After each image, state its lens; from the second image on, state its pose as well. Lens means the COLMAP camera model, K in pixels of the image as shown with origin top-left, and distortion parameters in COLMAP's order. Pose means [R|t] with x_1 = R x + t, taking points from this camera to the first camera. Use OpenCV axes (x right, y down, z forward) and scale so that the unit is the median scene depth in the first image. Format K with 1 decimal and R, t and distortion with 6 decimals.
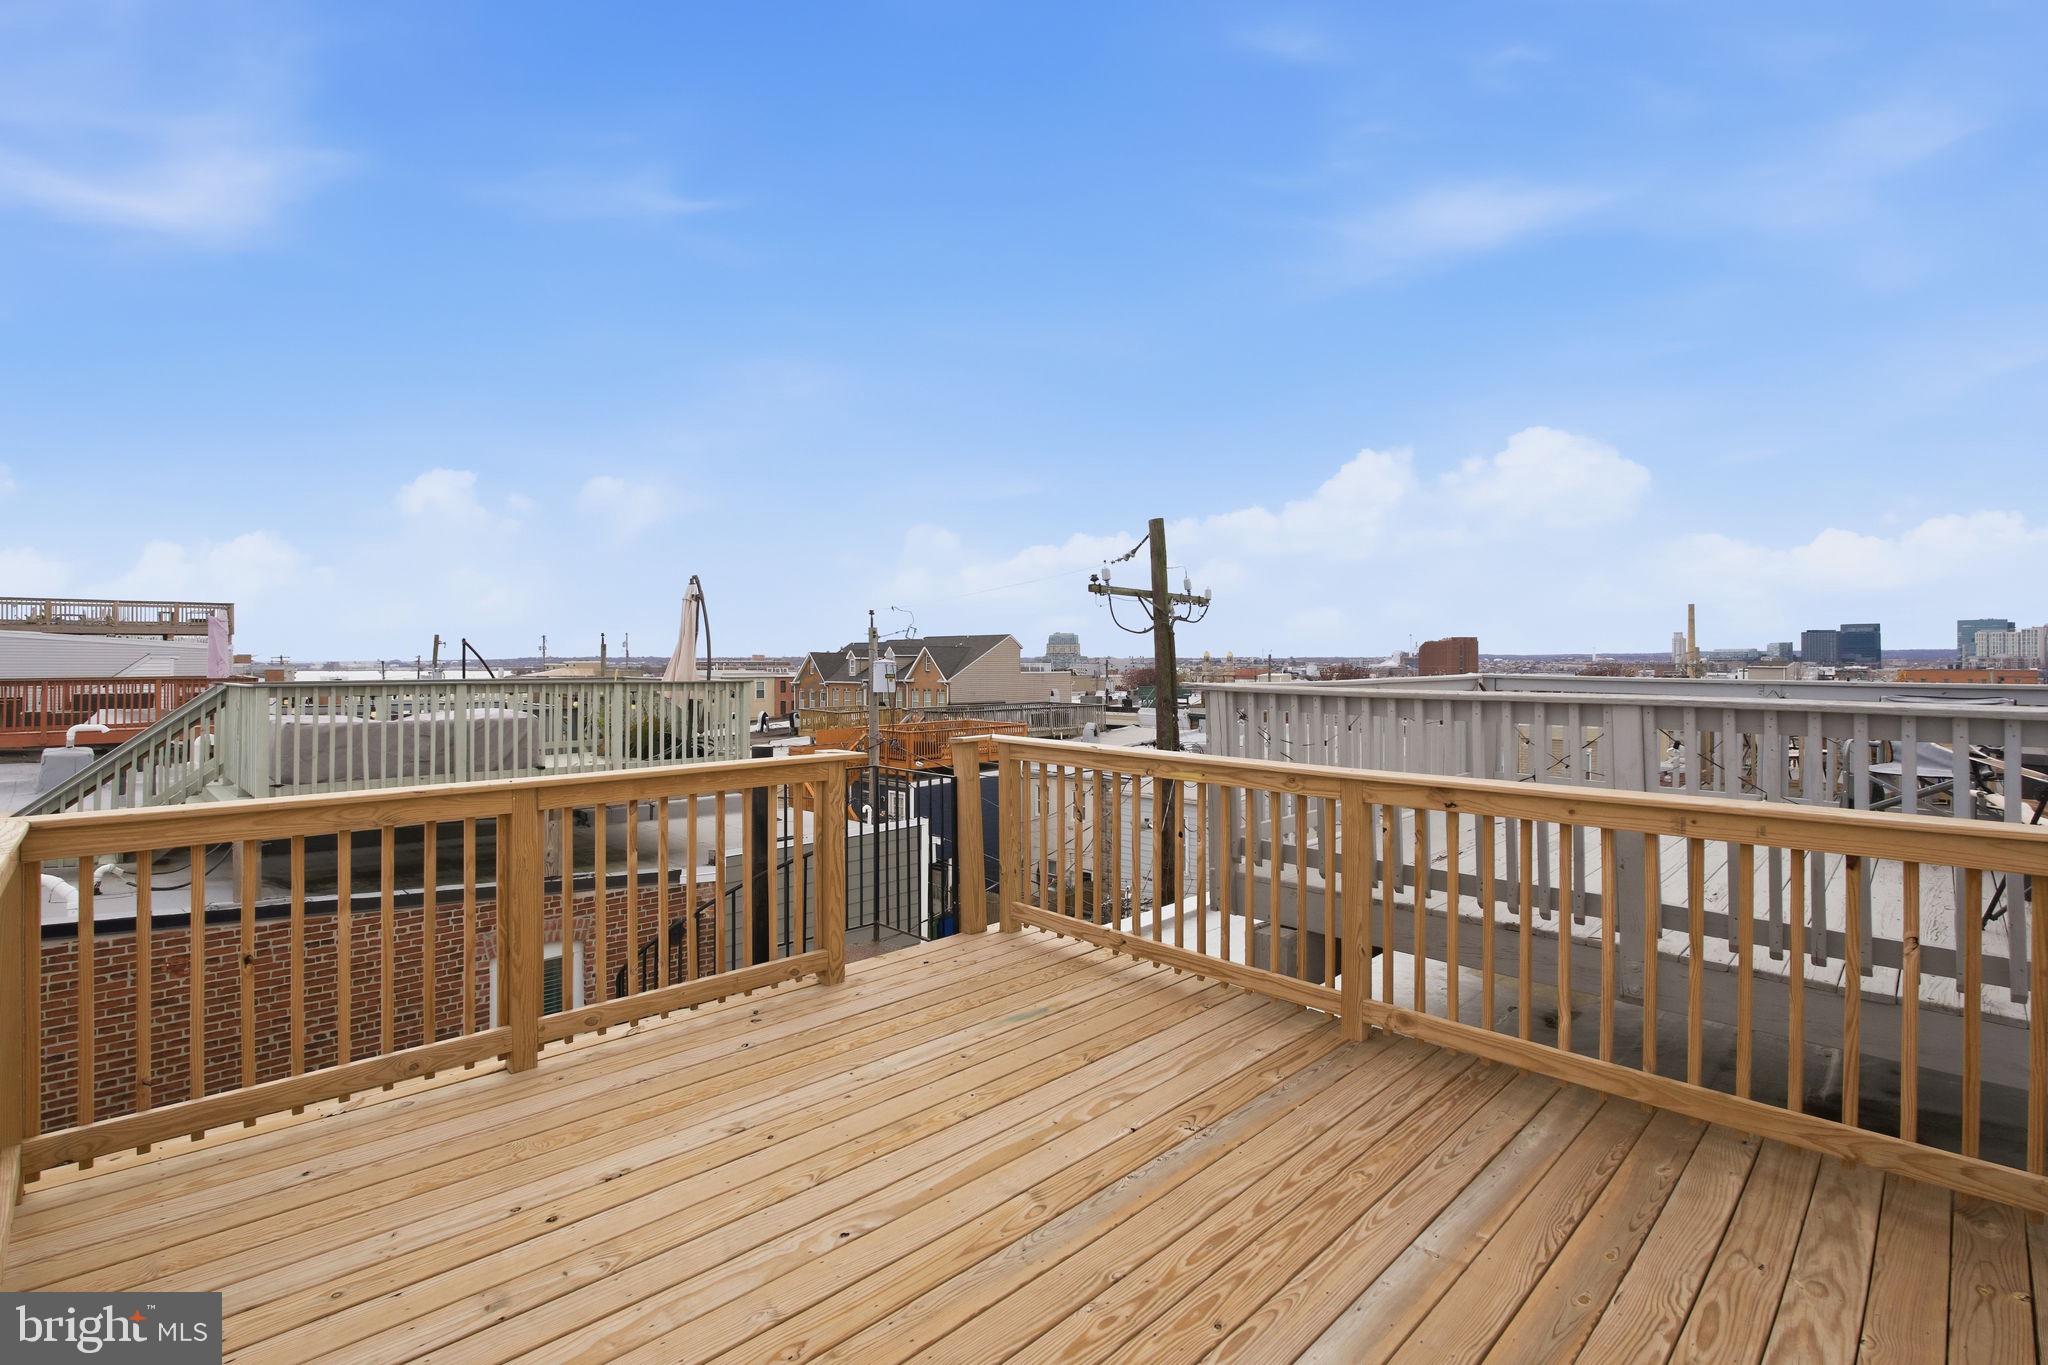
lens RADIAL K [[913.2, 0, 1019.9], [0, 913.2, 671.6], [0, 0, 1]] dist [0.000861, -0.000417]
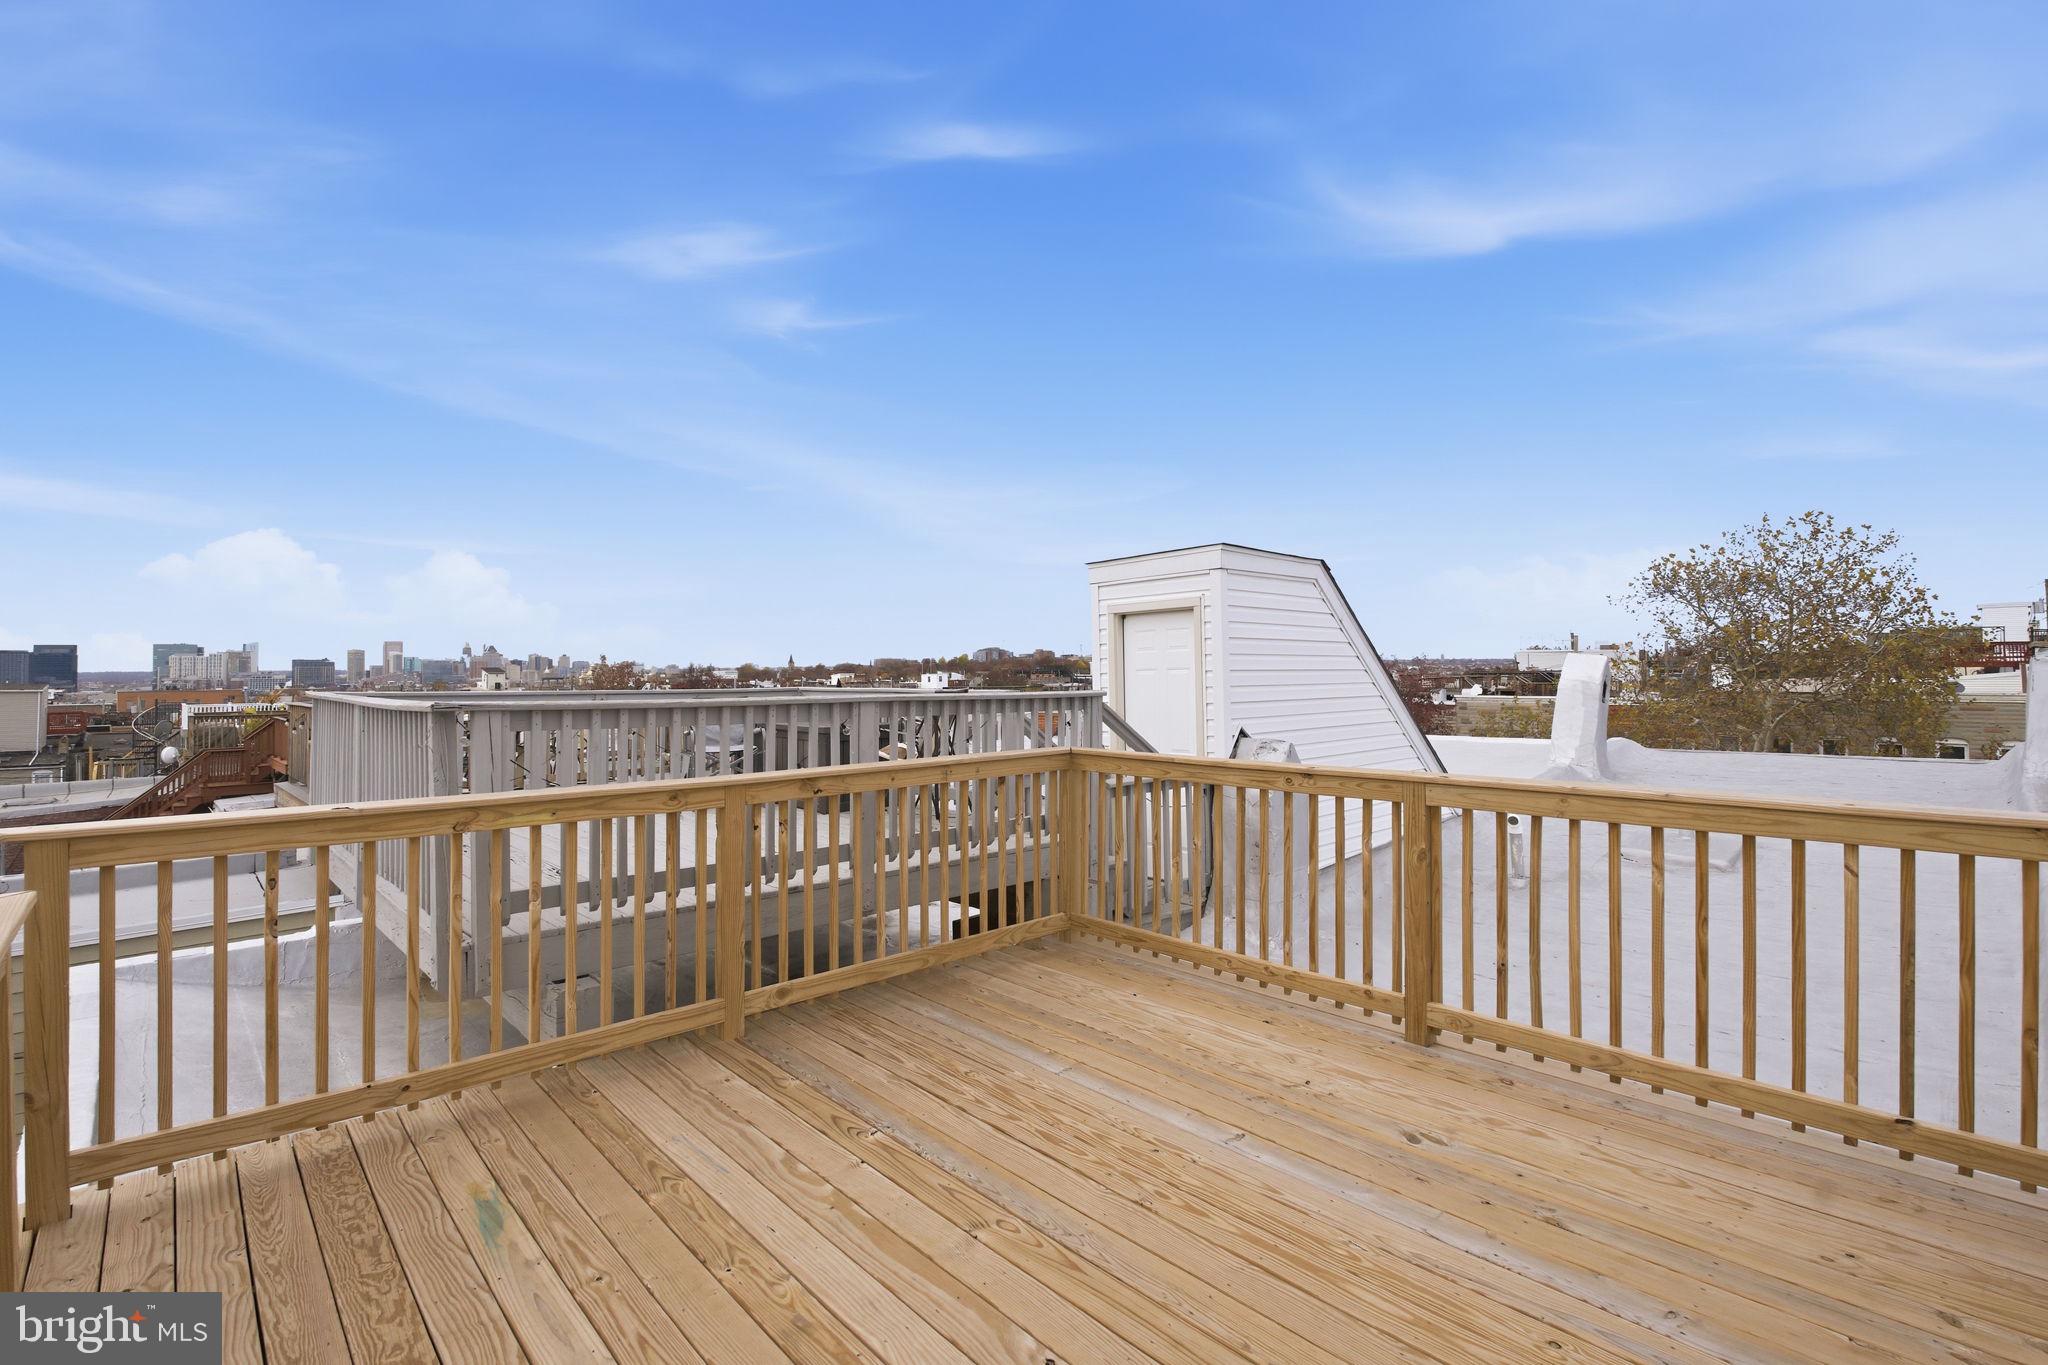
lens RADIAL K [[964.4, 0, 1015.2], [0, 964.4, 666.0], [0, 0, 1]] dist [-0.000168, 0.000017]
pose [[0.024638, 0.002668, 0.999693, -0.634645], [0.000312, 0.999996, -0.002677, -0.011534], [-0.999696, 0.000378, 0.024638, 0.583765]]
